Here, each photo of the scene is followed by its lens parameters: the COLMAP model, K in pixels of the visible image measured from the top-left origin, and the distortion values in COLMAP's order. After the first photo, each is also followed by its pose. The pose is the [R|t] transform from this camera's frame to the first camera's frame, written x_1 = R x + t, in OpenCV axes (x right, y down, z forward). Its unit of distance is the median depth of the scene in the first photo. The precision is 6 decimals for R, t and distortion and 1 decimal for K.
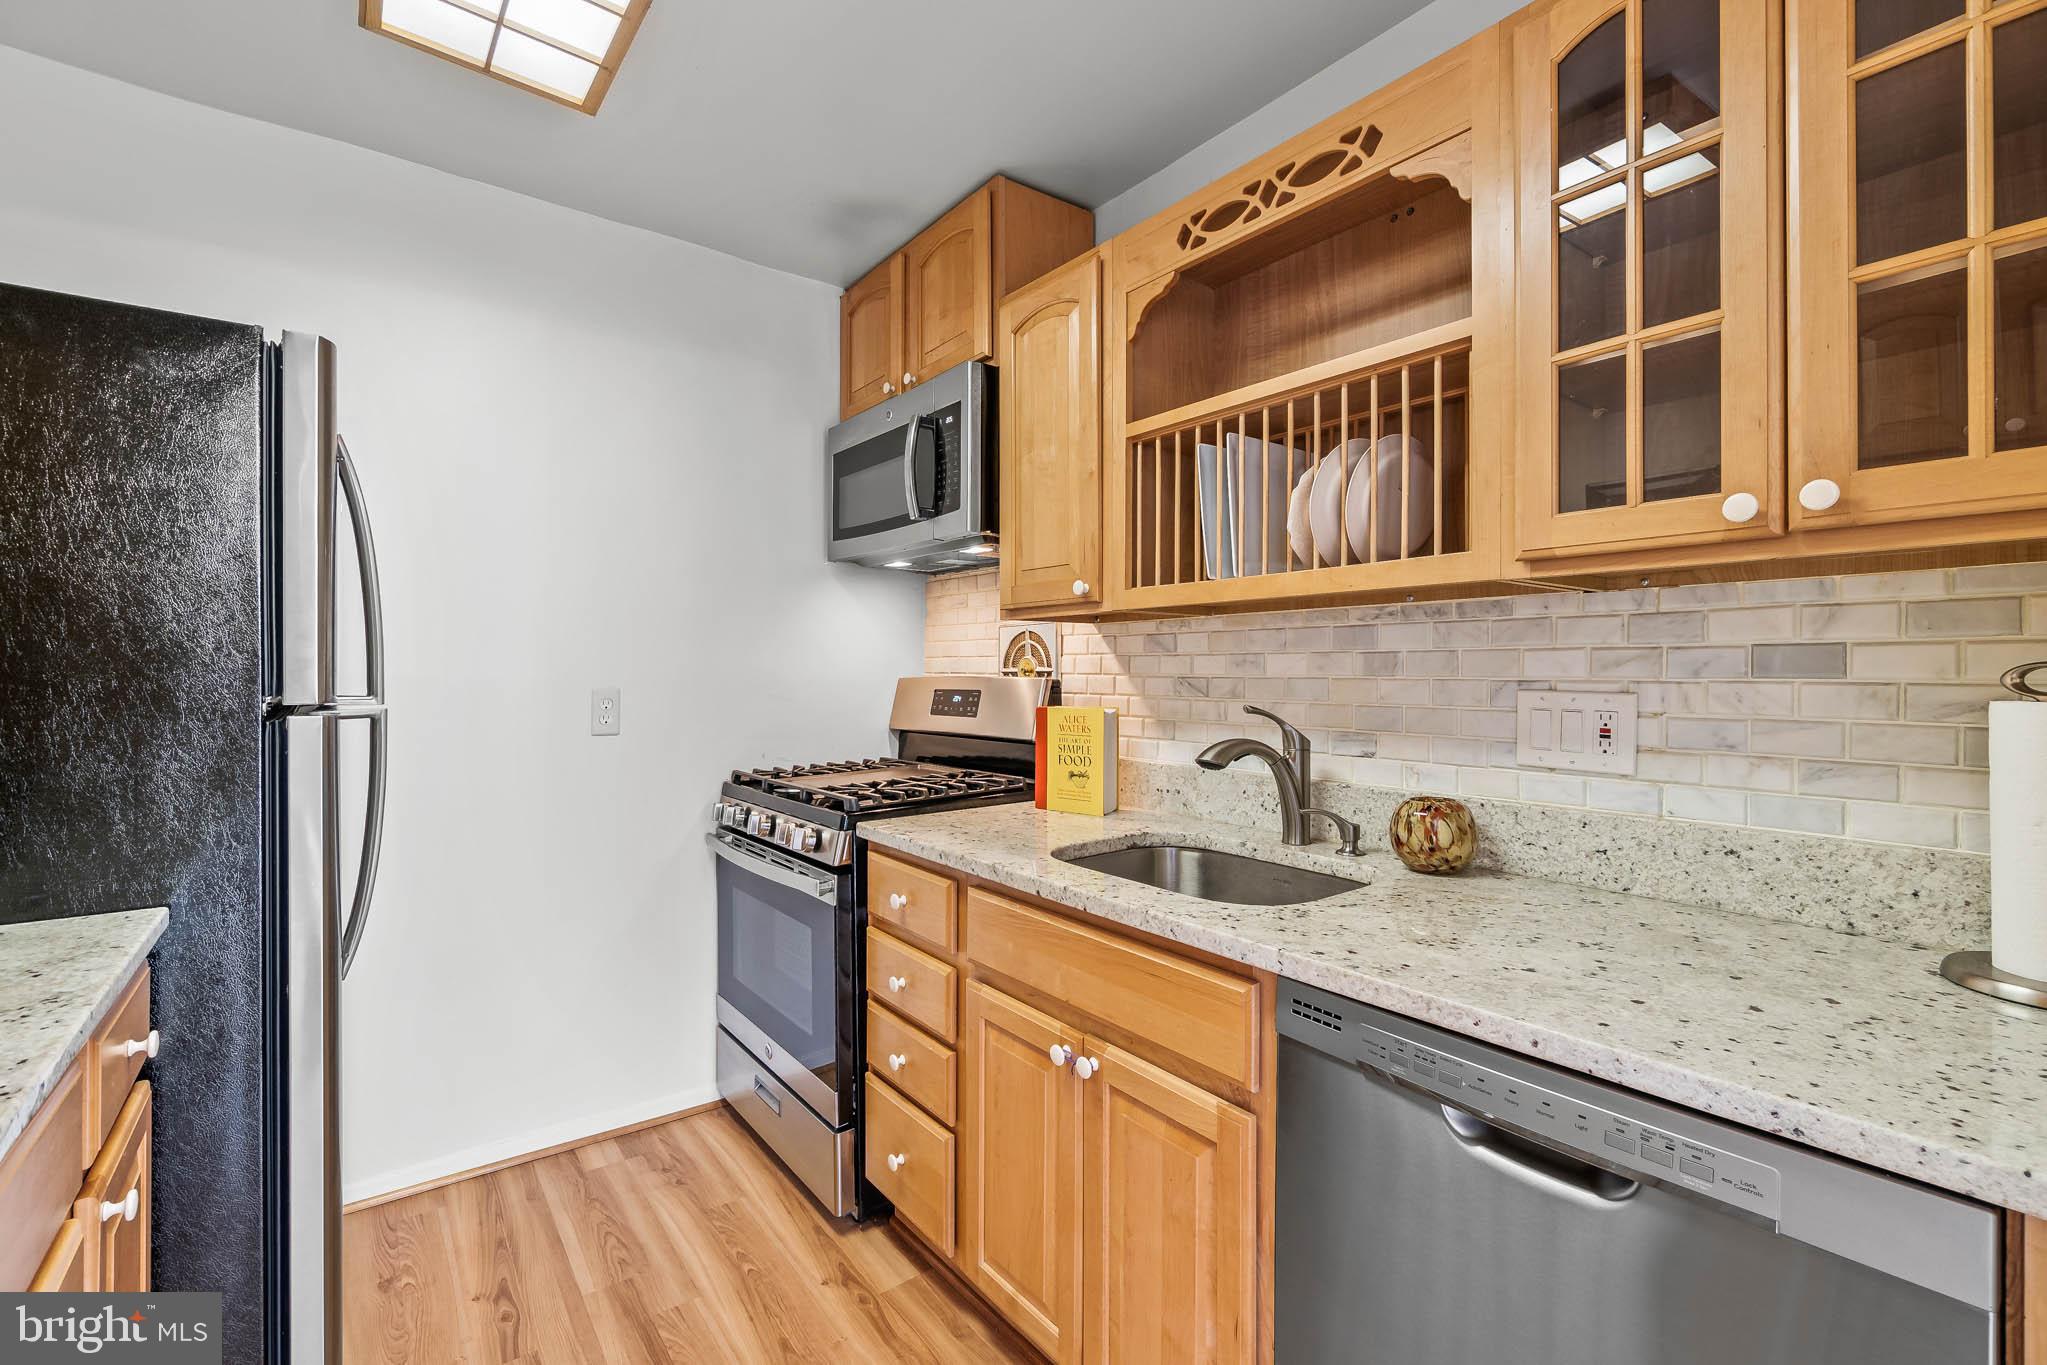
lens RADIAL K [[890.6, 0, 1023.4], [0, 890.6, 668.6], [0, 0, 1]] dist [-0.004977, -0.000050]
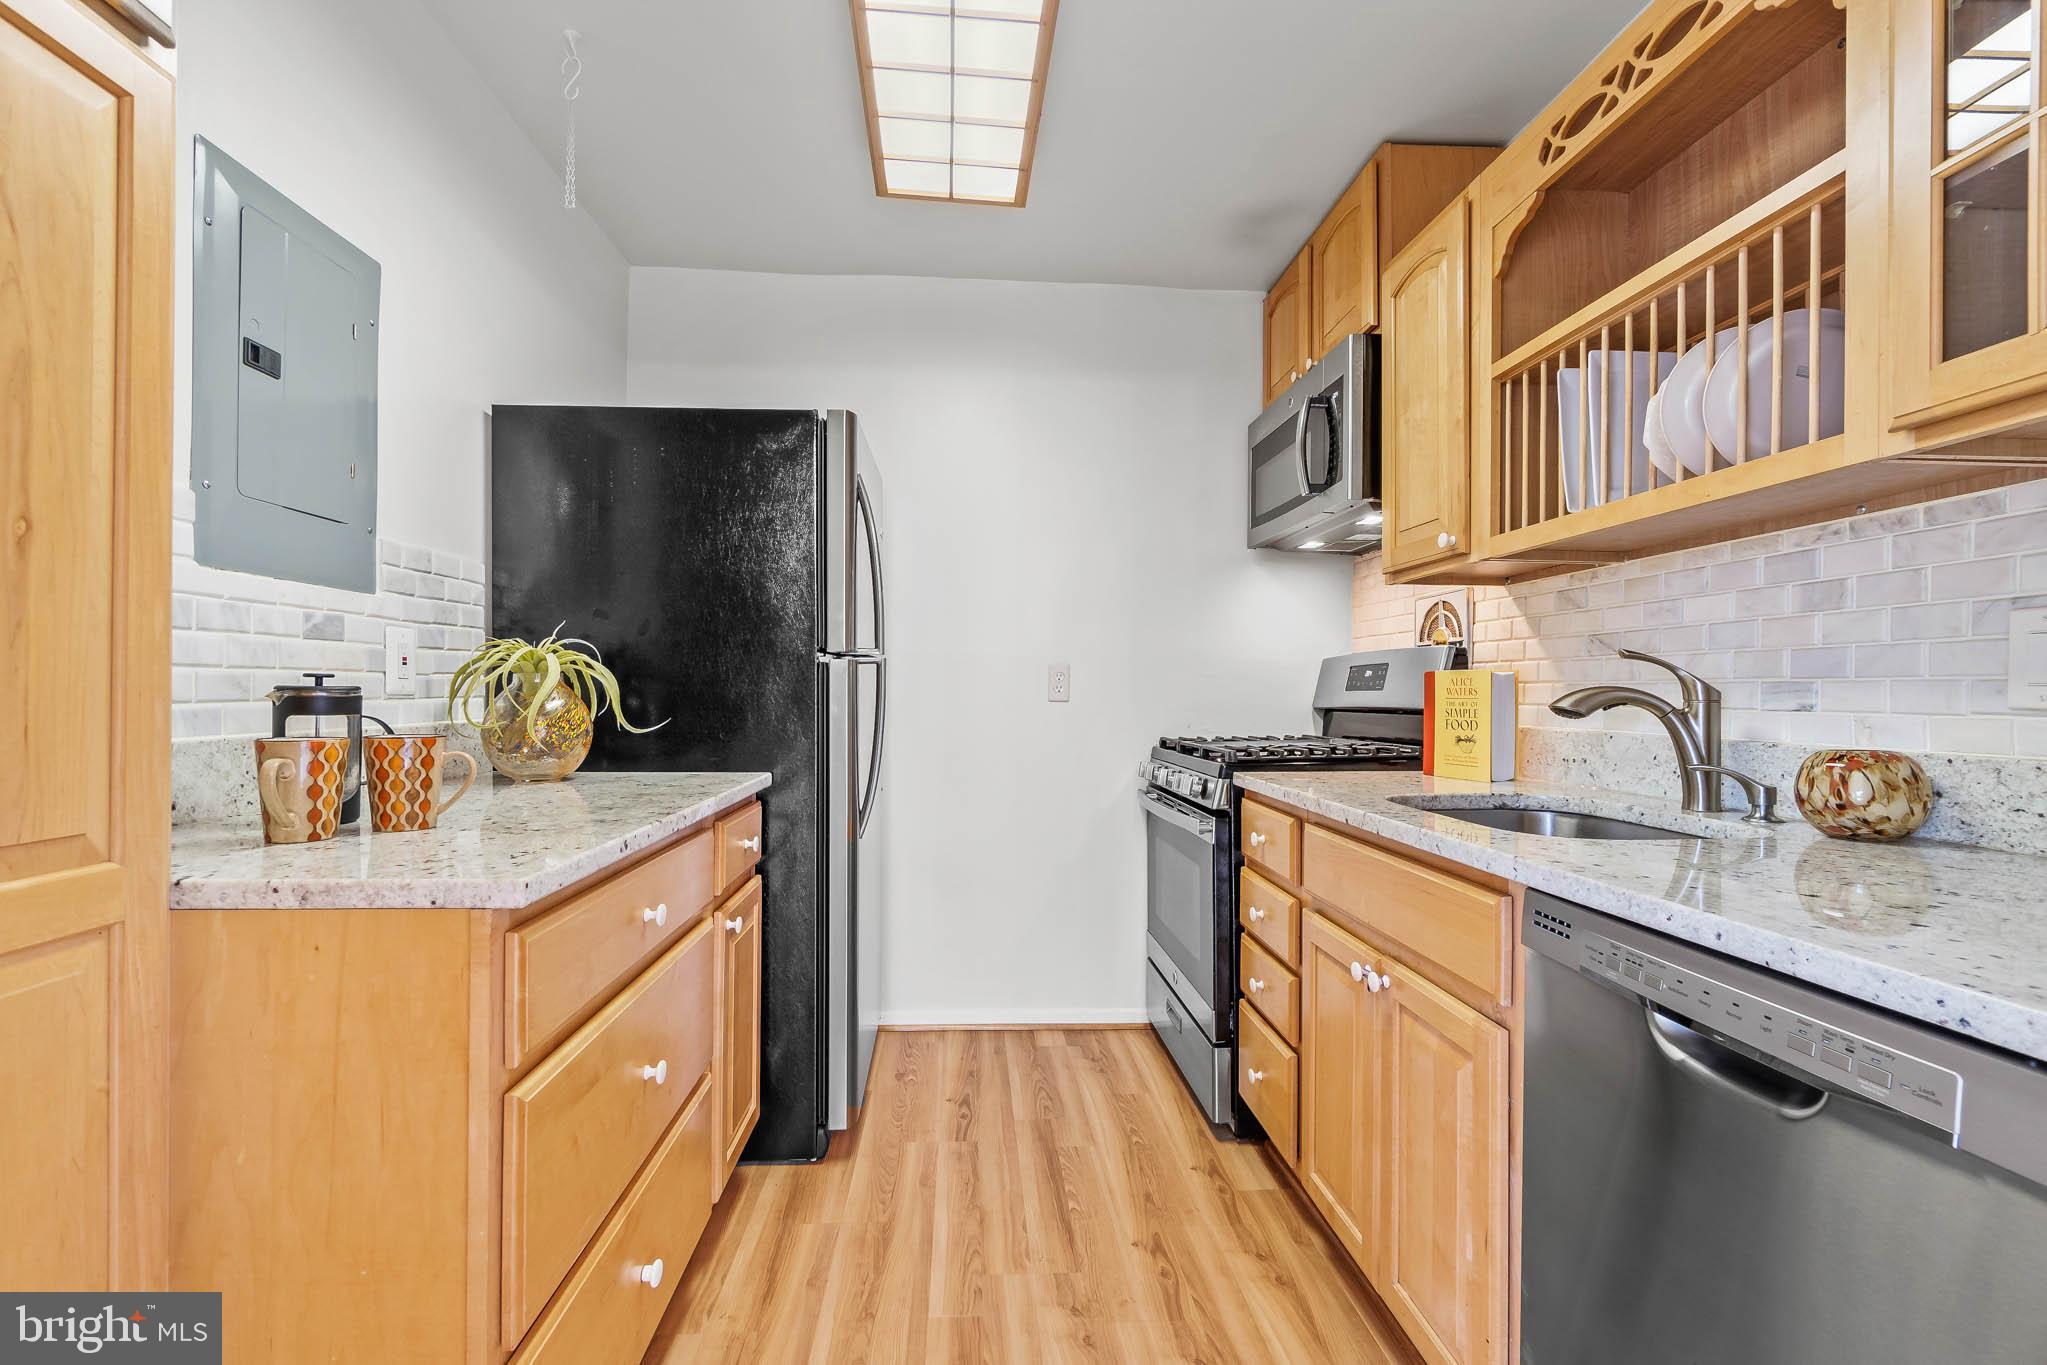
lens RADIAL K [[897.5, 0, 1016.3], [0, 897.5, 691.4], [0, 0, 1]] dist [-0.004534, 0.000271]
pose [[0.830234, 0.002605, -0.557409, 0.239793], [-0.003329, 0.999994, -0.000284, 0.083576], [0.557405, 0.002092, 0.830238, -0.089872]]
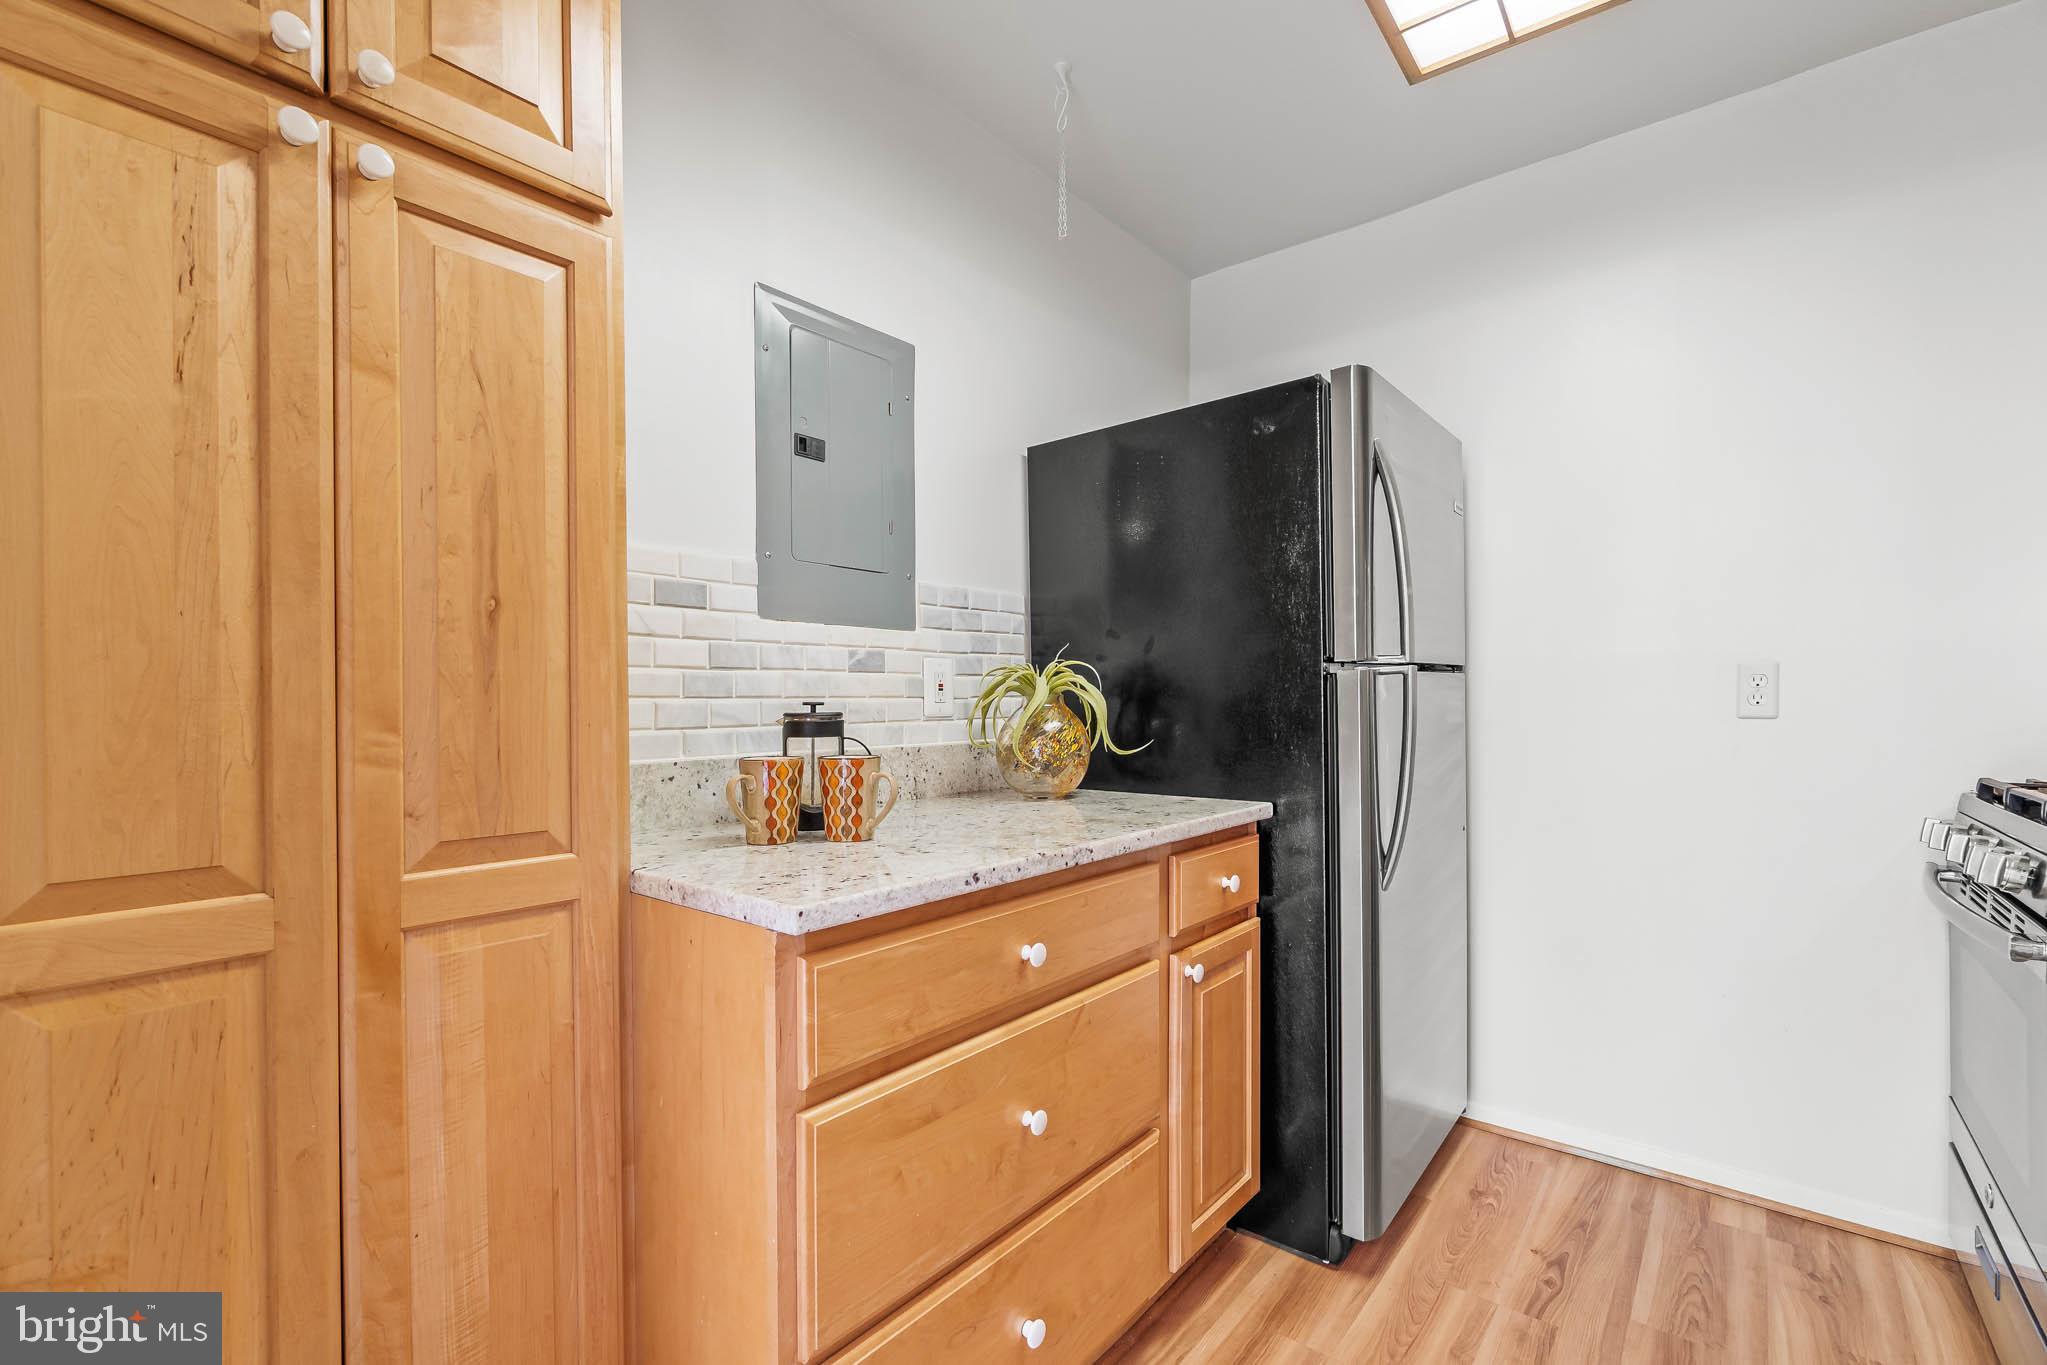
lens RADIAL K [[894.9, 0, 1017.8], [0, 894.9, 713.5], [0, 0, 1]] dist [-0.001929, 0.000103]
pose [[0.225404, 0.006671, -0.974243, 0.253194], [0.009845, 0.999910, 0.009125, 0.075848], [0.974216, -0.011648, 0.225318, 0.196733]]
